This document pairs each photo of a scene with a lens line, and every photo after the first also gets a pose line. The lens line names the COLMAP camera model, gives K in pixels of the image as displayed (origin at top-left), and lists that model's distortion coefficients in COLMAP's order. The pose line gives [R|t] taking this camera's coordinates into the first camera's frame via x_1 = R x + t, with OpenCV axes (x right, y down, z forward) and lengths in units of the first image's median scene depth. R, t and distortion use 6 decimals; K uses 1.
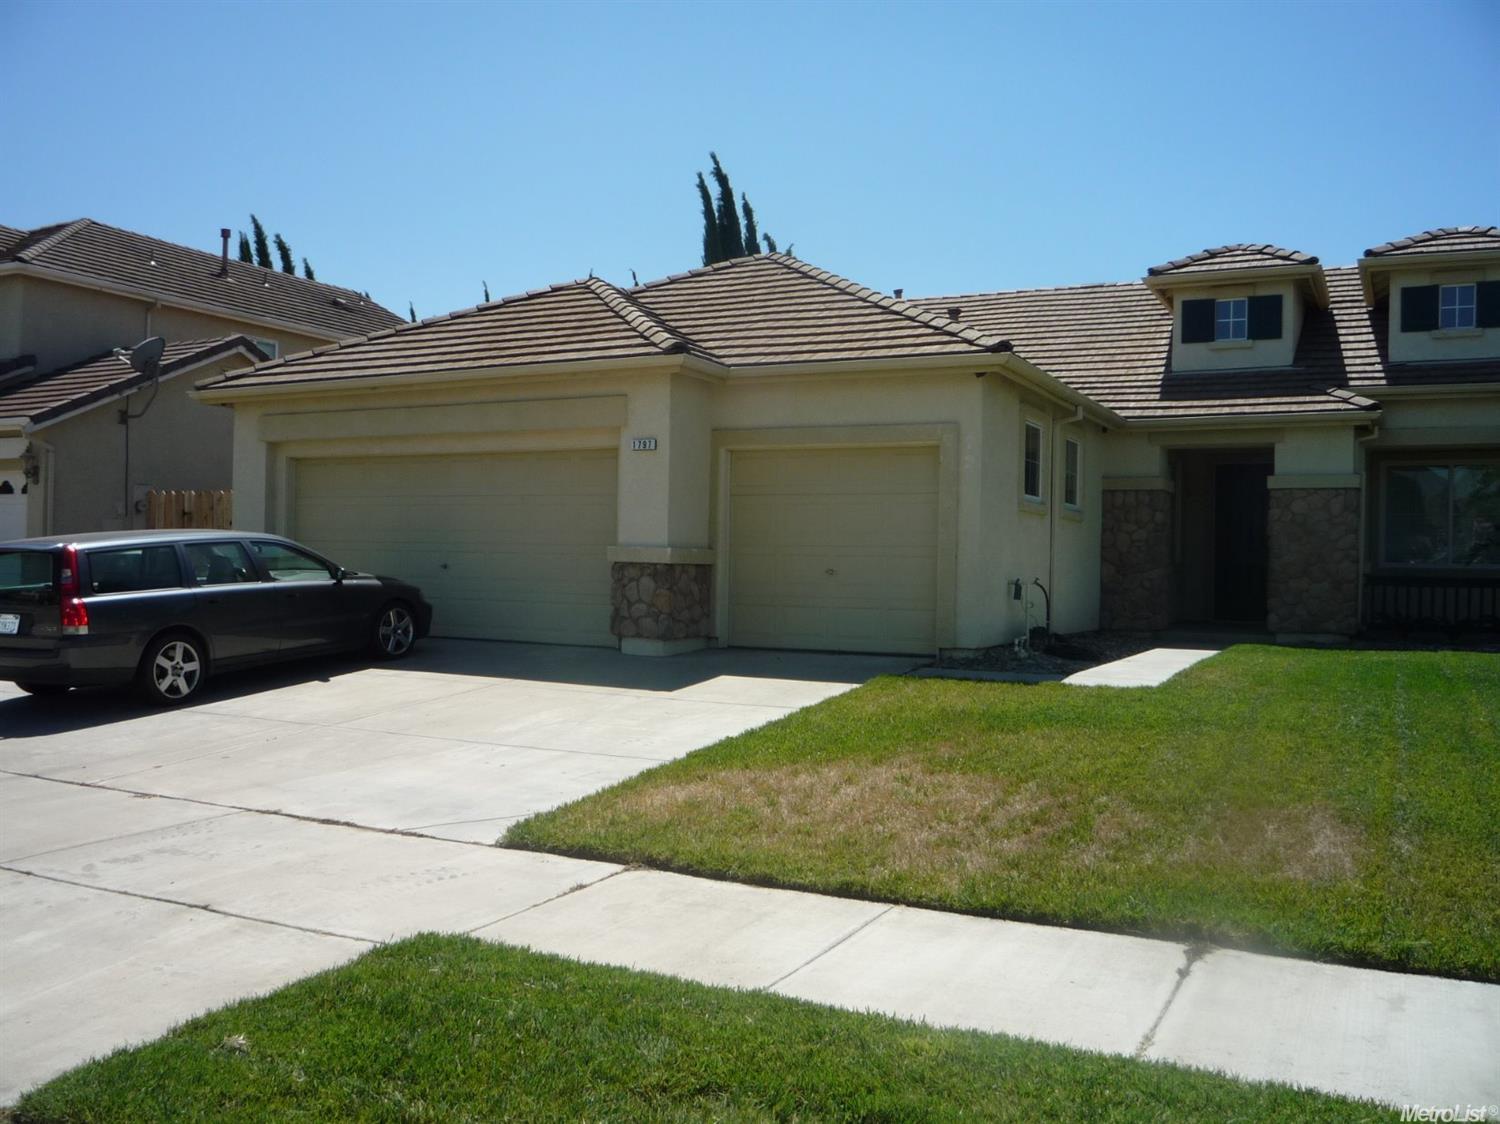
lens RADIAL K [[1300.4, 0, 749.9], [0, 1300.4, 560.2], [0, 0, 1]] dist [-0.061913, 0.029859]
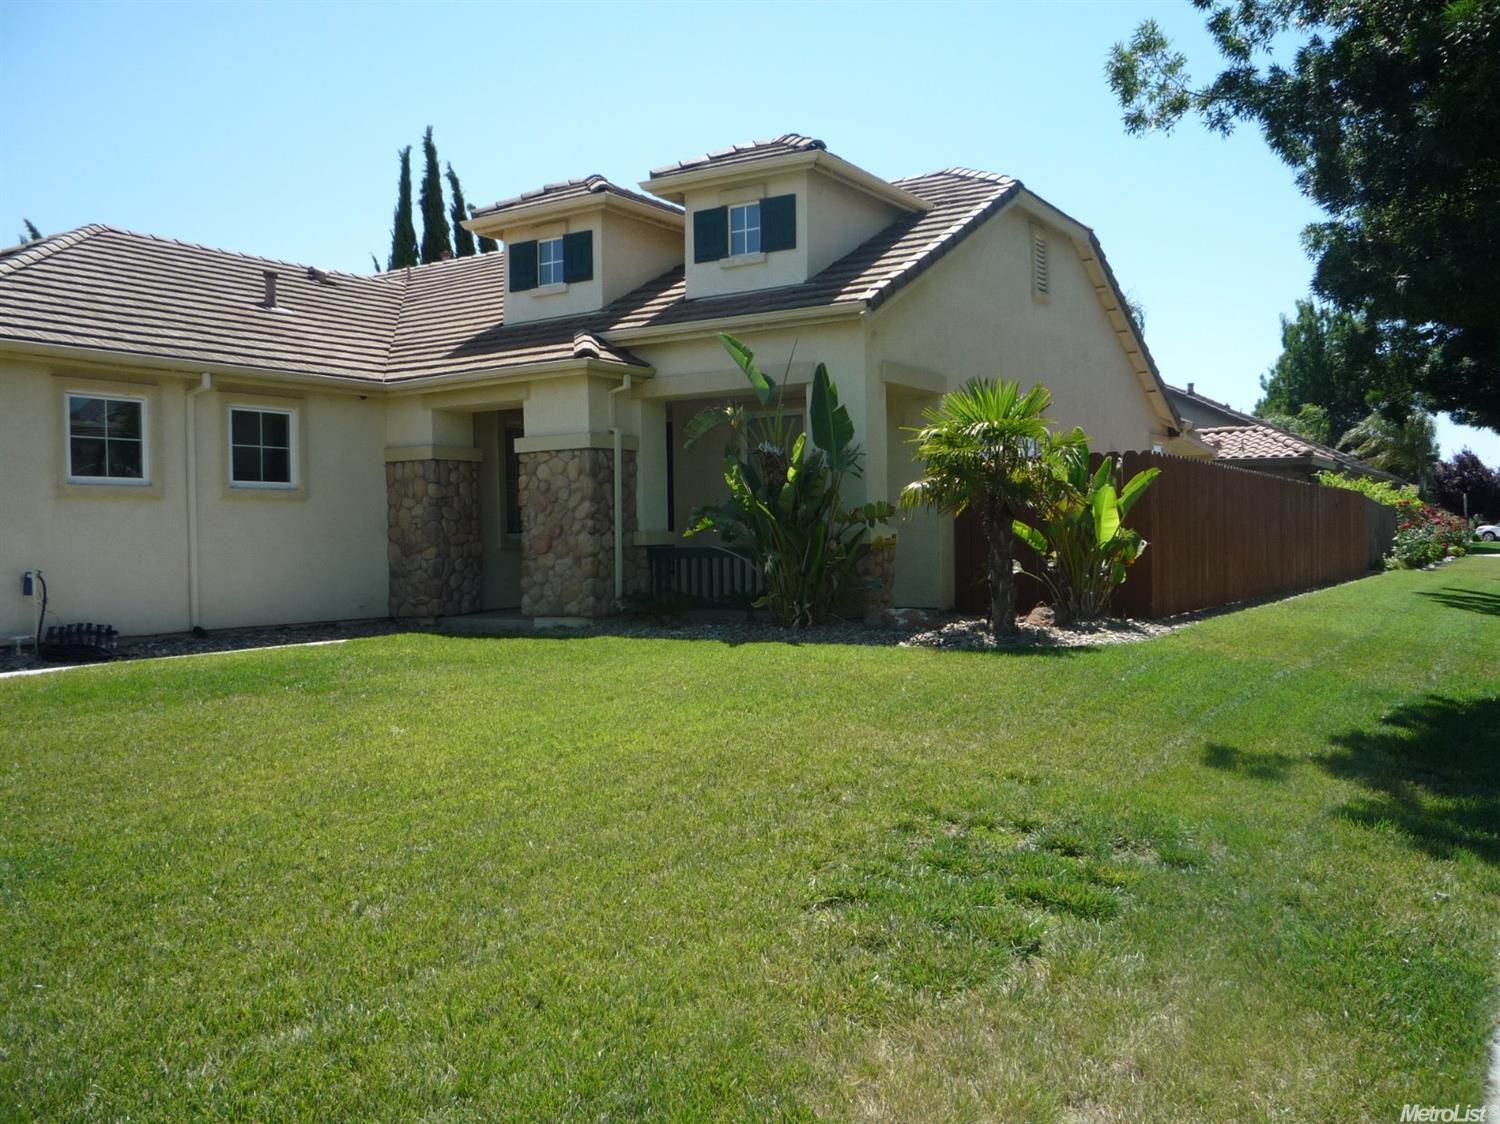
lens RADIAL K [[1300.4, 0, 747.0], [0, 1300.4, 559.2], [0, 0, 1]] dist [-0.061913, 0.029859]
pose [[0.993344, -0.034561, -0.109881, 0.664896], [0.036640, 0.999185, 0.016958, 0.007652], [0.109205, -0.020871, 0.993800, 0.139044]]
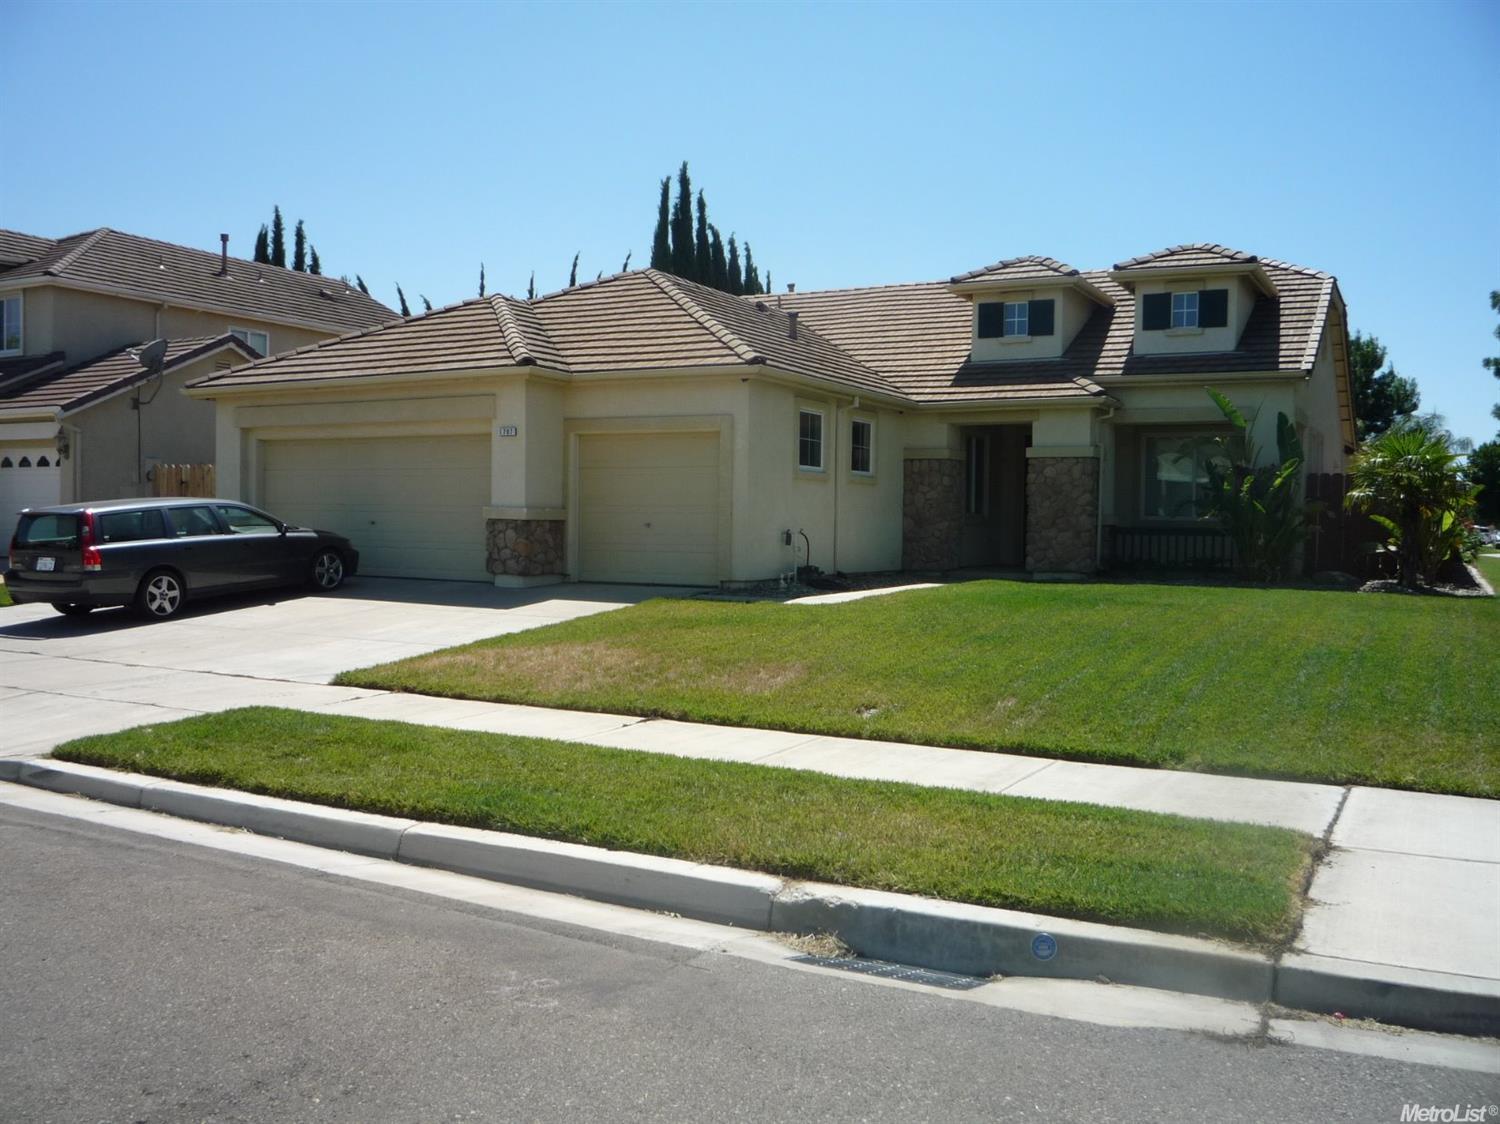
lens RADIAL K [[1300.4, 0, 753.9], [0, 1300.4, 564.0], [0, 0, 1]] dist [-0.061913, 0.029859]
pose [[0.999757, -0.004154, -0.021665, 0.165196], [0.004982, 0.999253, 0.038315, -0.001583], [0.021490, -0.038414, 0.999031, -0.283278]]
